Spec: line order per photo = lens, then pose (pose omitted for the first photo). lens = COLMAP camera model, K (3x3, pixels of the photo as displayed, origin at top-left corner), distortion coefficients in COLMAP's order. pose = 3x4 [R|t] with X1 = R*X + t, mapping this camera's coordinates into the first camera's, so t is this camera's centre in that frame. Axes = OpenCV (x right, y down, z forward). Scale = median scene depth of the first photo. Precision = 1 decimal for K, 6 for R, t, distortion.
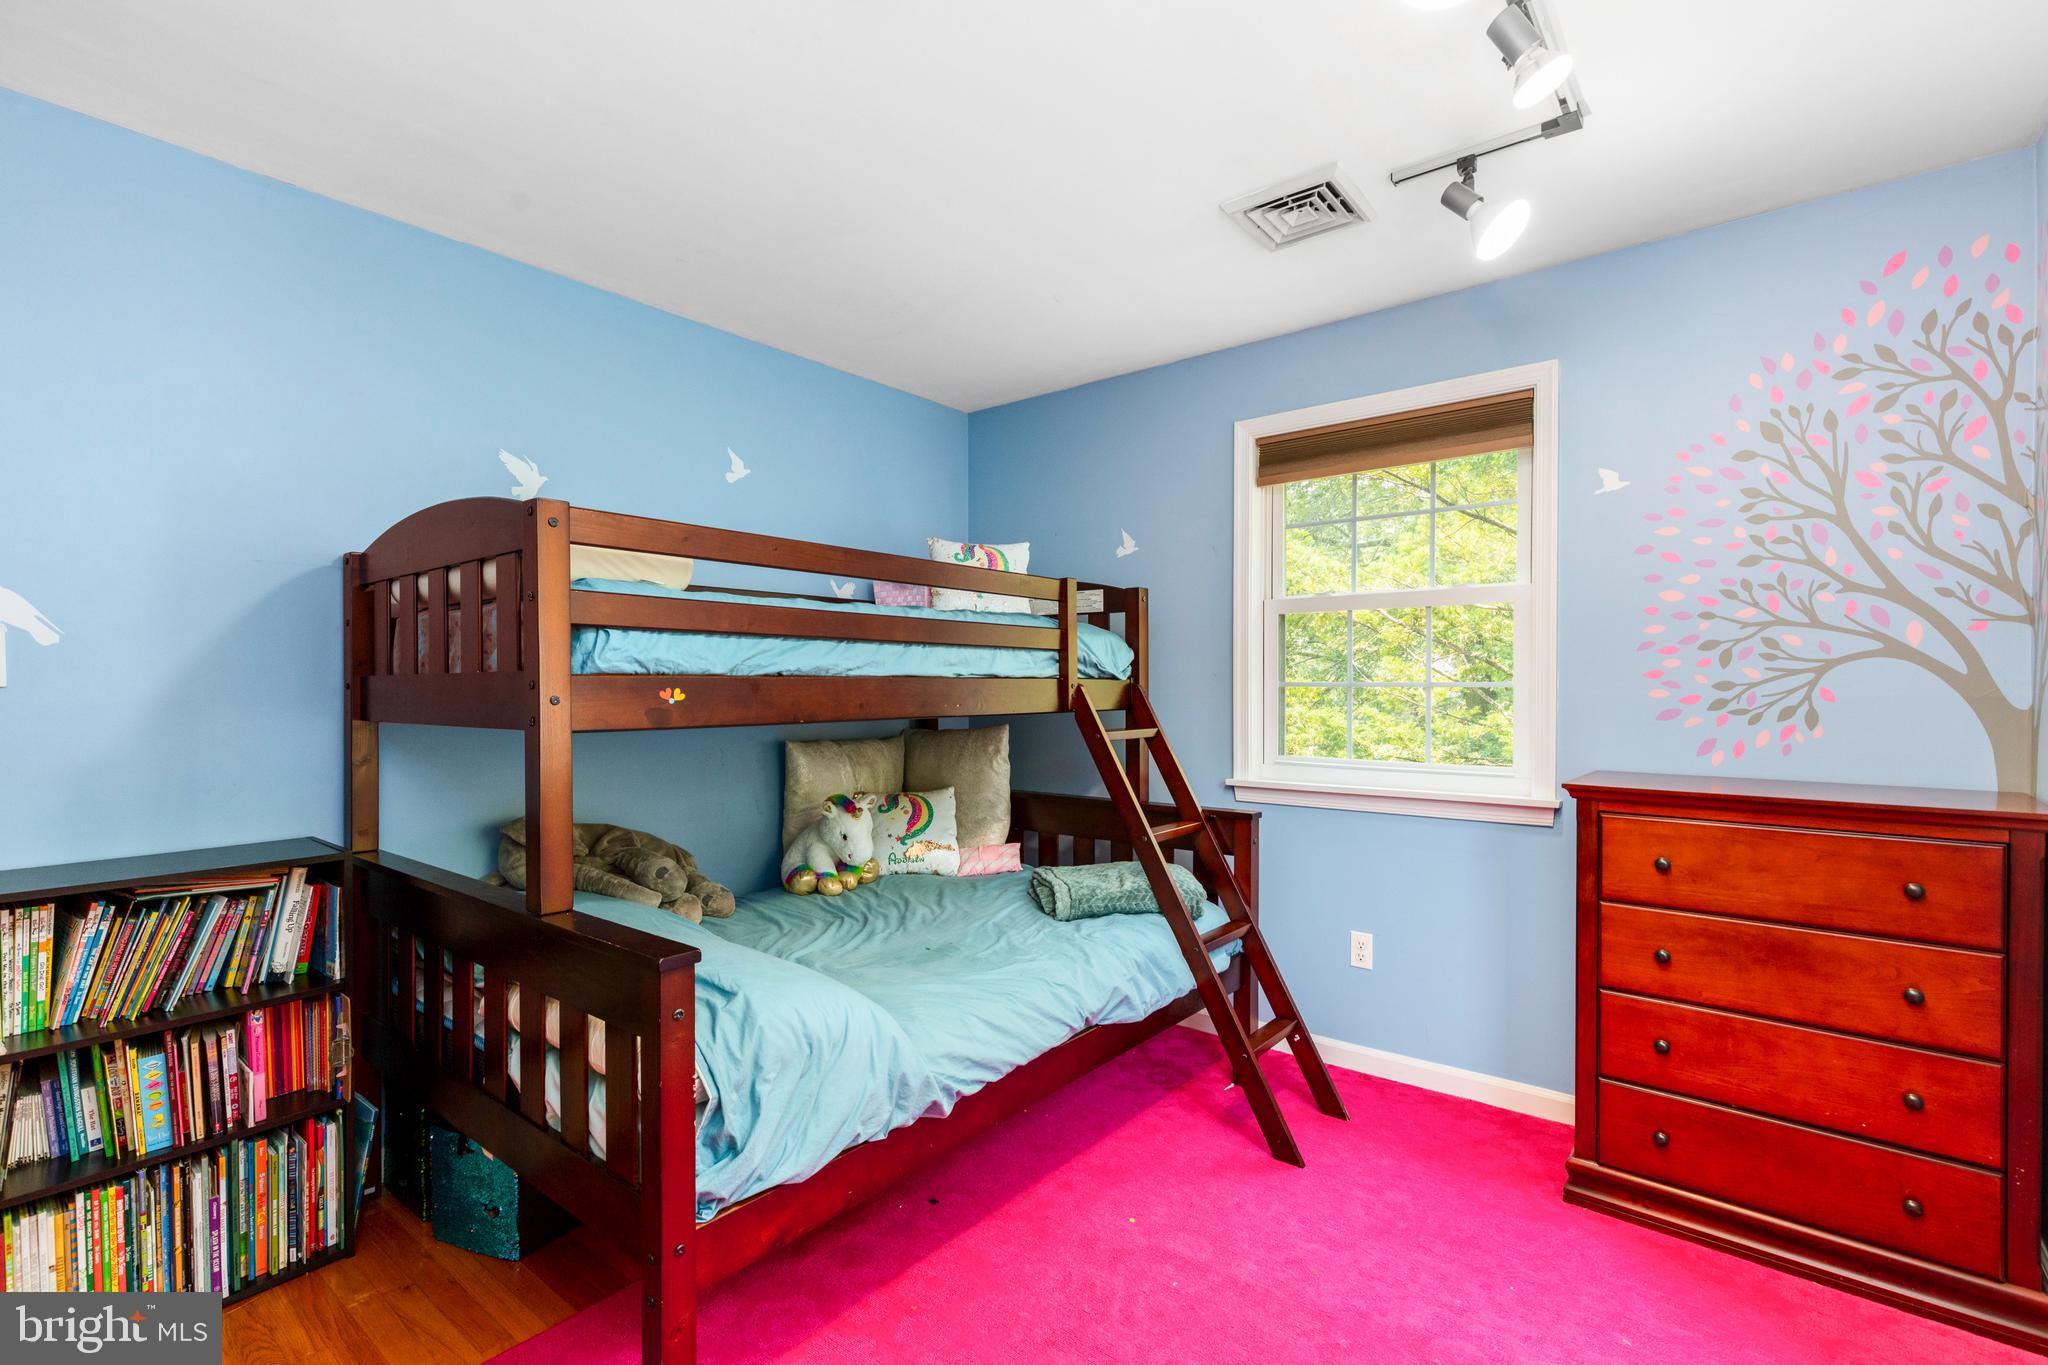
lens RADIAL K [[939.0, 0, 1027.3], [0, 939.0, 676.8], [0, 0, 1]] dist [0.012574, -0.001396]
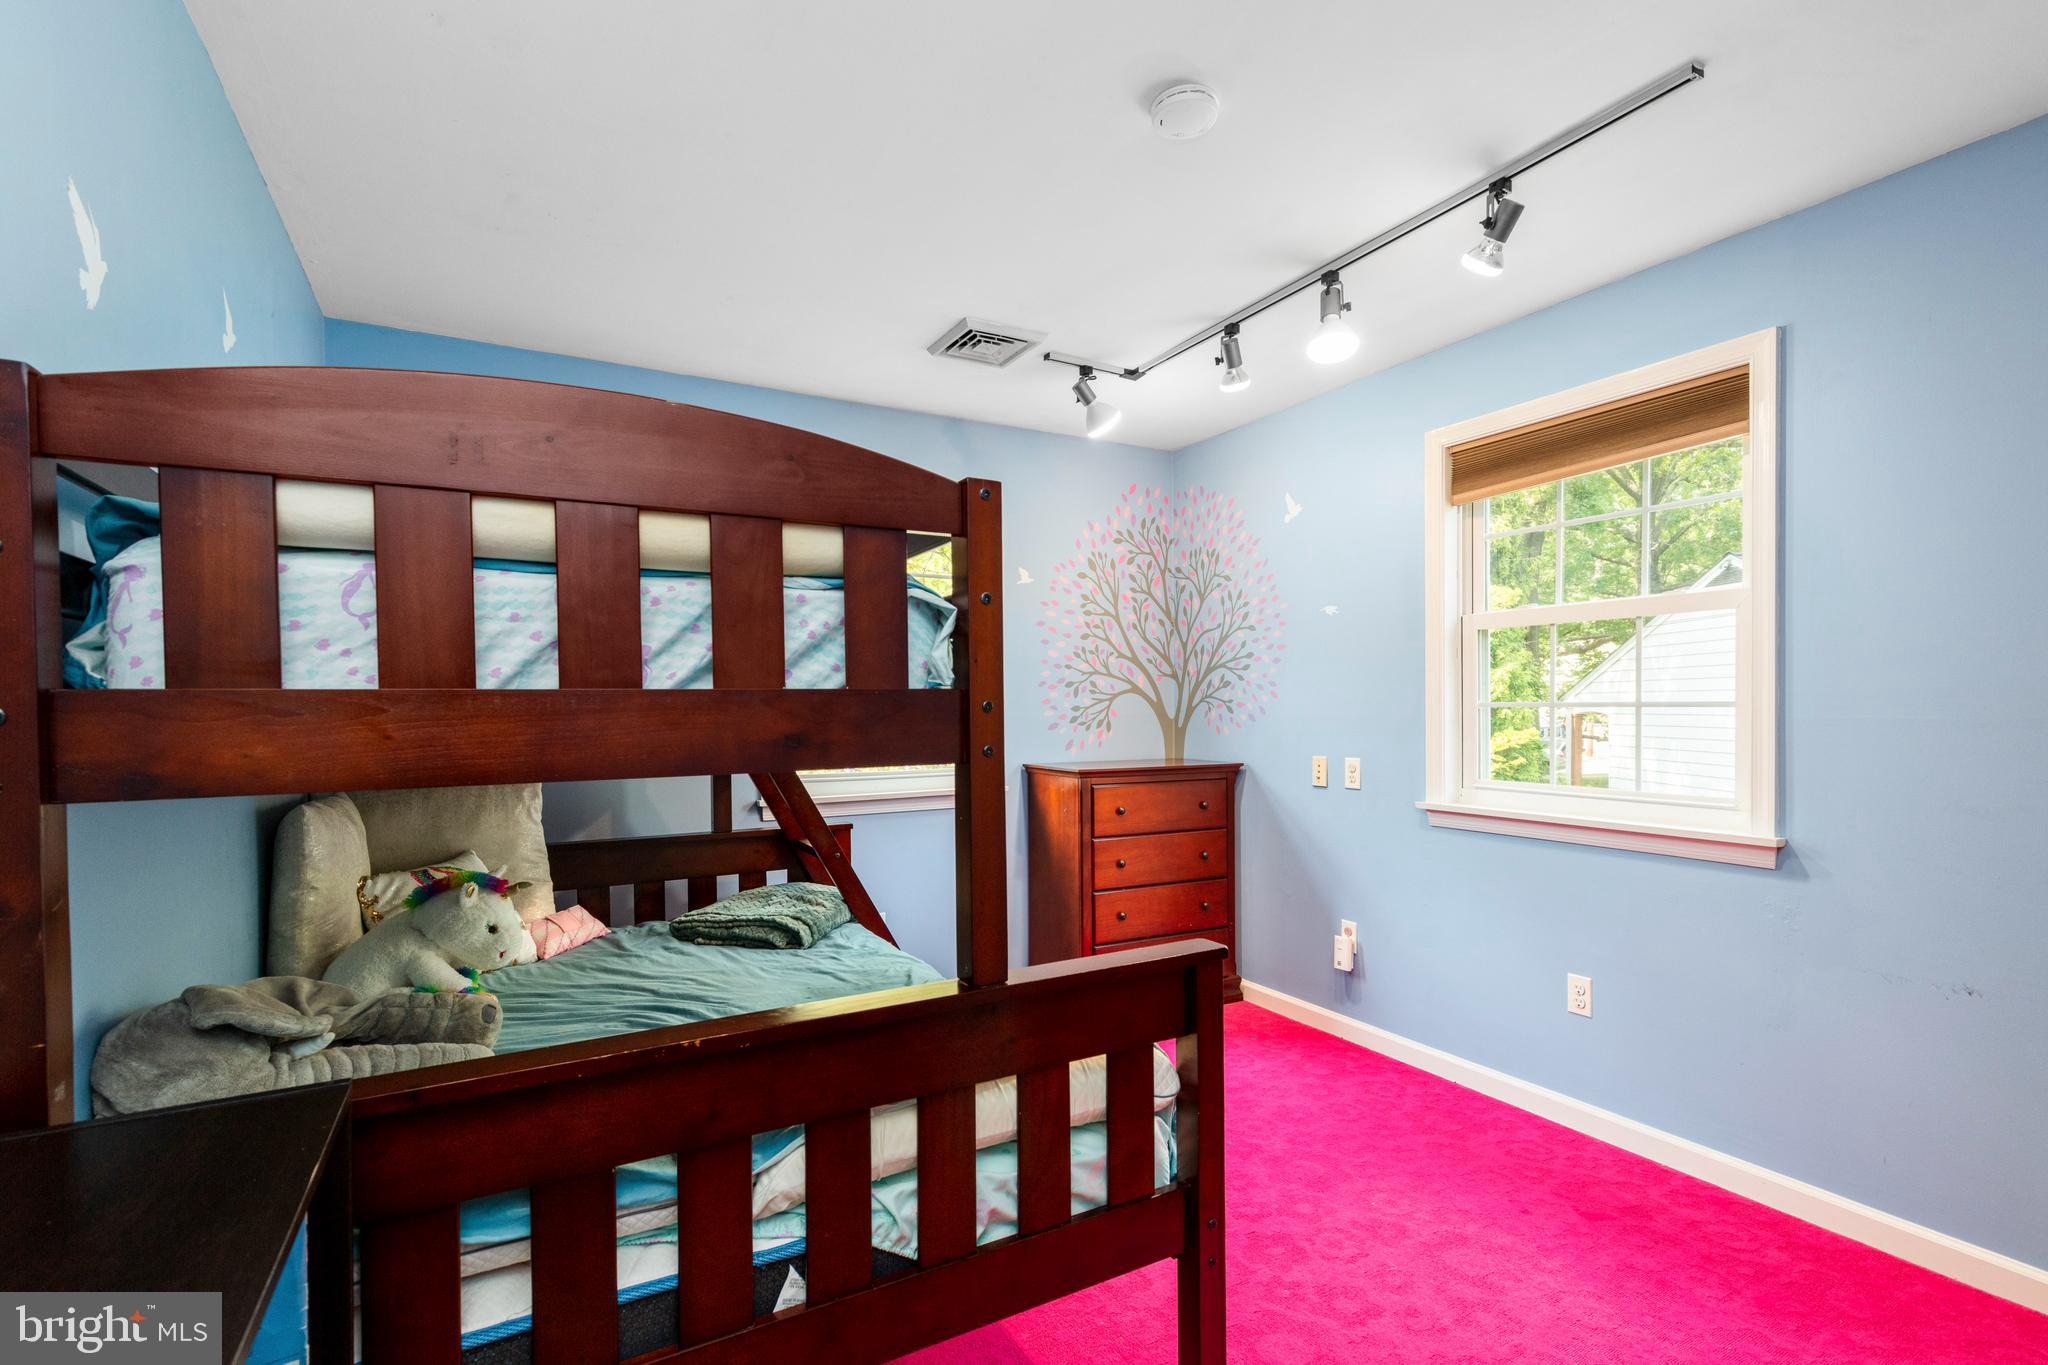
lens RADIAL K [[939.0, 0, 1035.7], [0, 939.0, 700.8], [0, 0, 1]] dist [0.012574, -0.001396]
pose [[0.364031, 0.006585, 0.931363, -0.904976], [0.002707, 0.999963, -0.008128, 0.009569], [-0.931383, 0.005480, 0.364000, 0.474581]]
